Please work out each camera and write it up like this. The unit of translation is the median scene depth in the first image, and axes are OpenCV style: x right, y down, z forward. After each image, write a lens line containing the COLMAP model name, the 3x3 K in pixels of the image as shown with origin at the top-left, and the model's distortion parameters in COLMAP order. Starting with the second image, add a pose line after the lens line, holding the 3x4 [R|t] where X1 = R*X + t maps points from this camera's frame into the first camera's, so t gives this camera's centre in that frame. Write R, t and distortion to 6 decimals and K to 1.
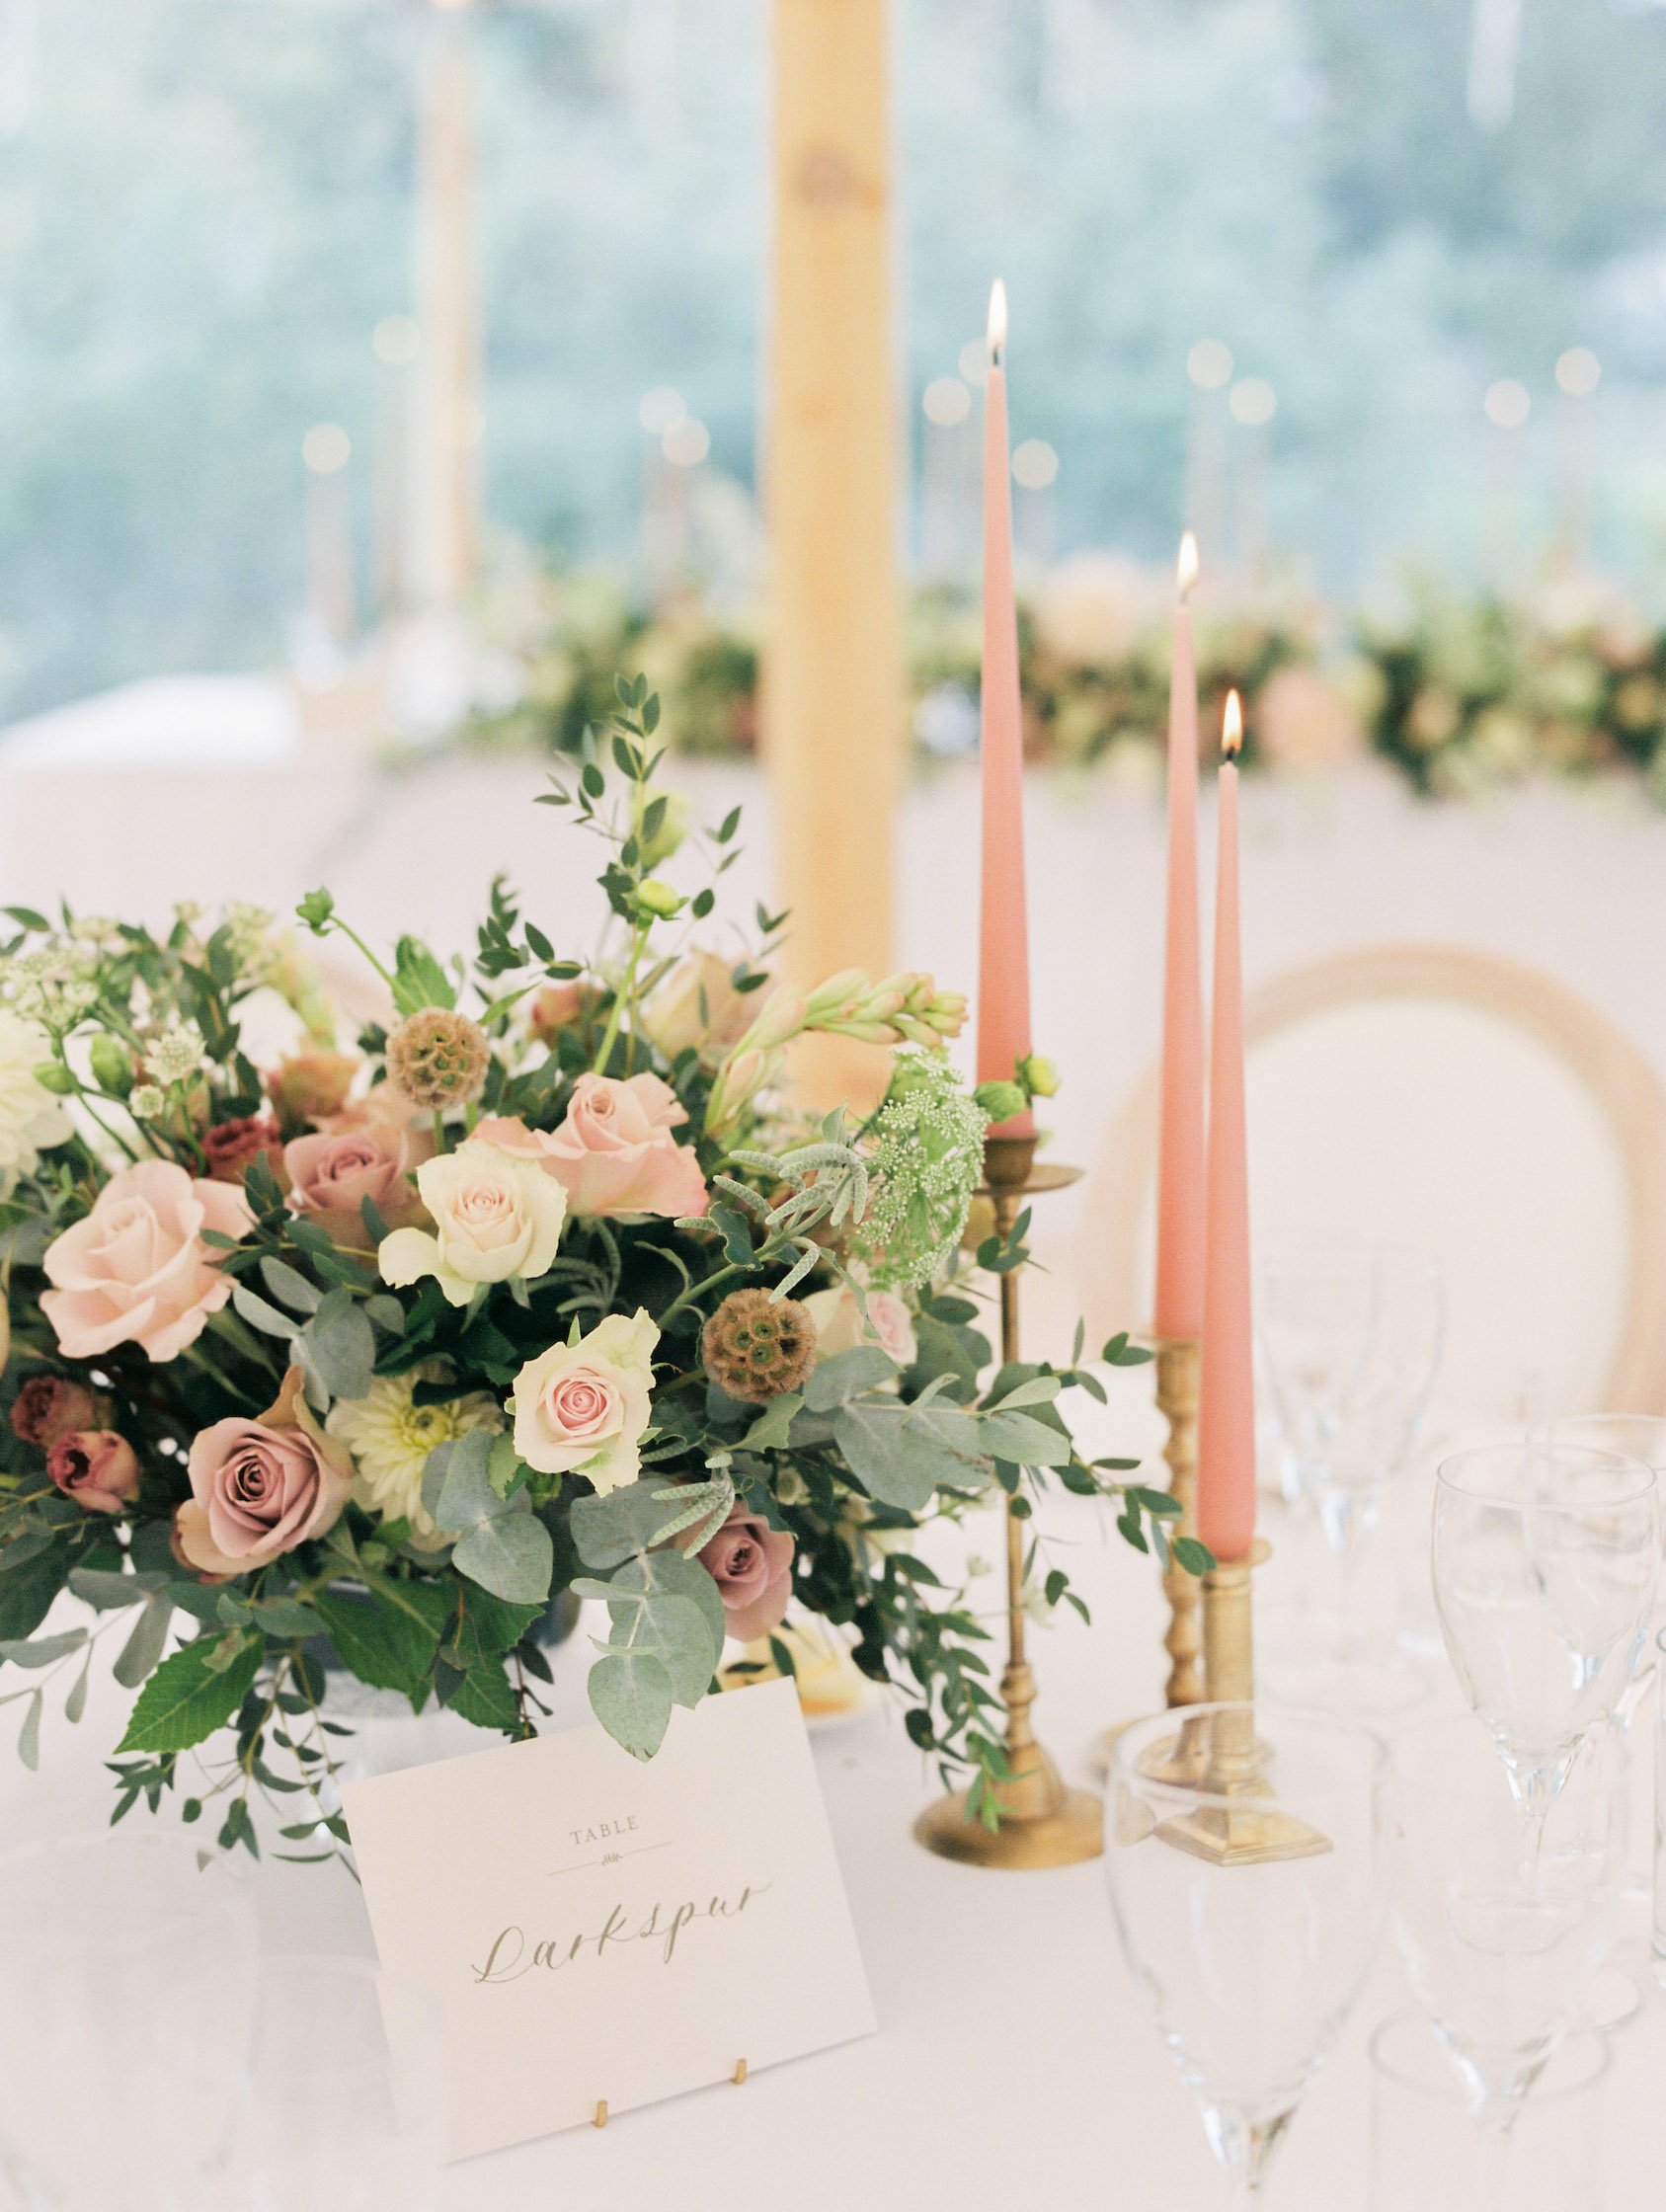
lens RADIAL K [[3320.8, 0, 833.0], [0, 3320.8, 1106.0], [0, 0, 1]] dist [-0.174185, -0.030195]
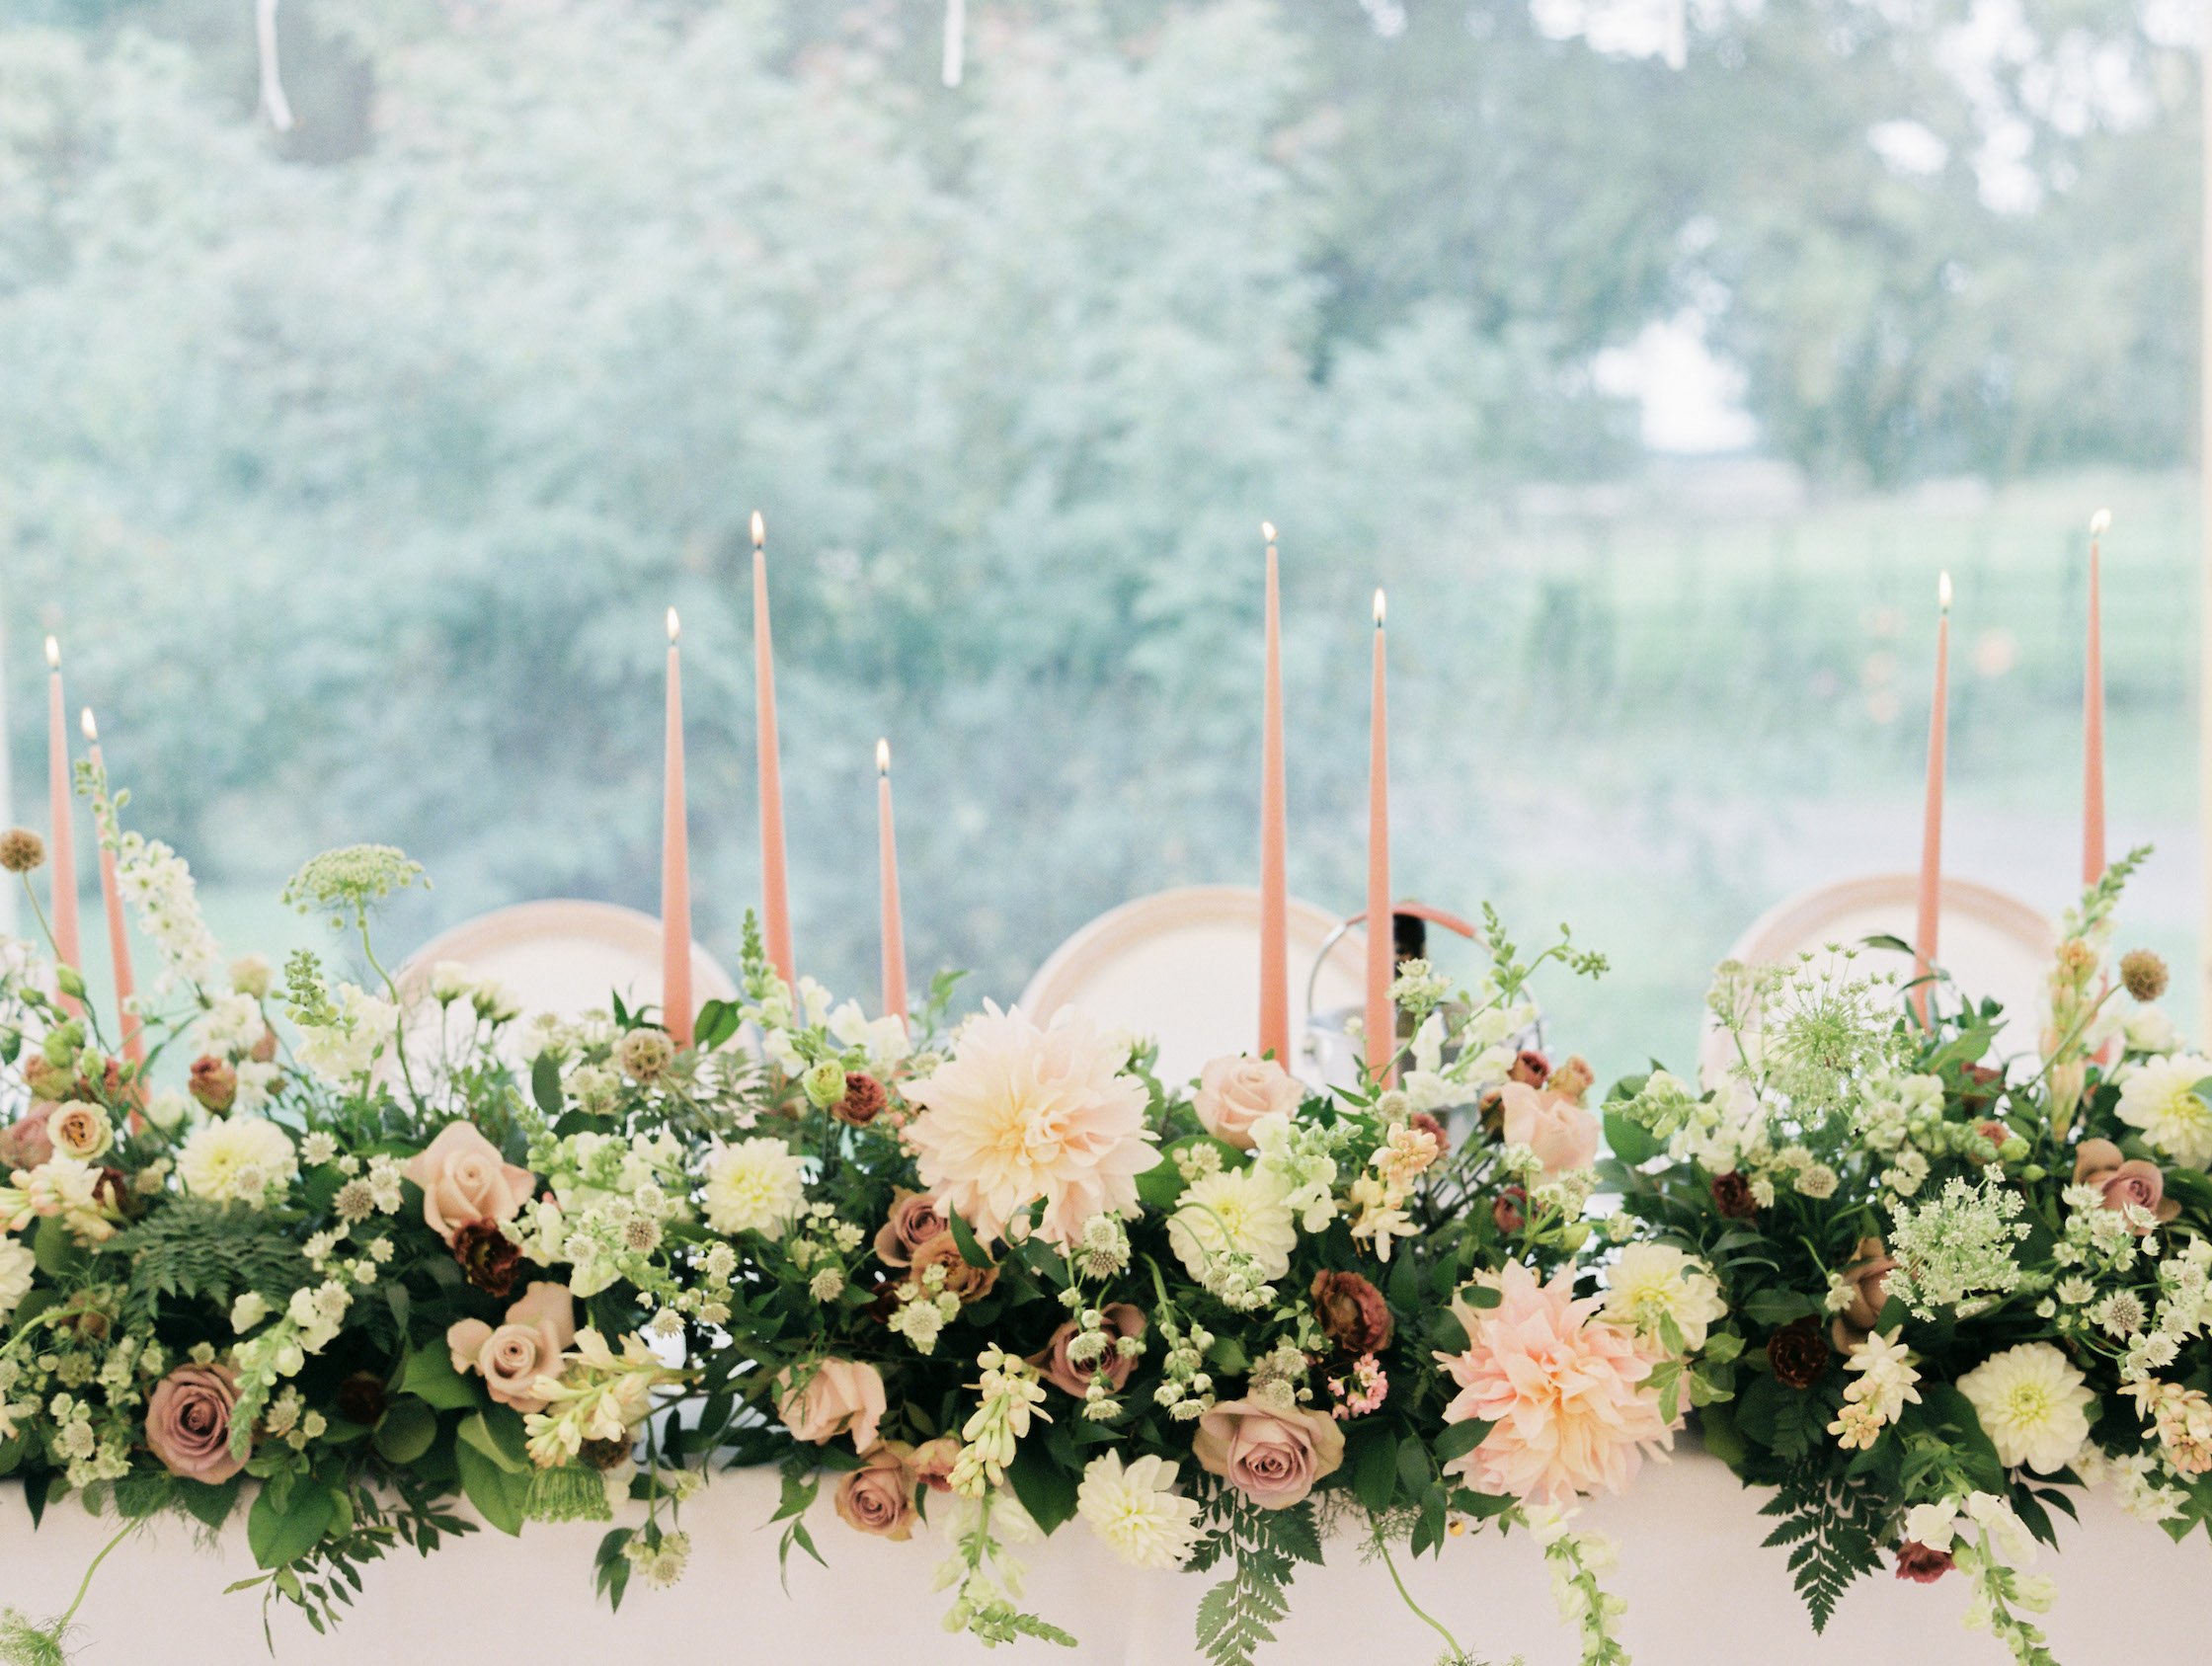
lens RADIAL K [[3320.8, 0, 1106.0], [0, 3320.8, 833.0], [0, 0, 1]] dist [-0.174185, -0.030195]
pose [[0.994918, -0.025888, 0.097308, 0.023894], [0.036620, 0.993238, -0.110171, -0.068254], [-0.093797, 0.113174, 0.989138, 0.283318]]
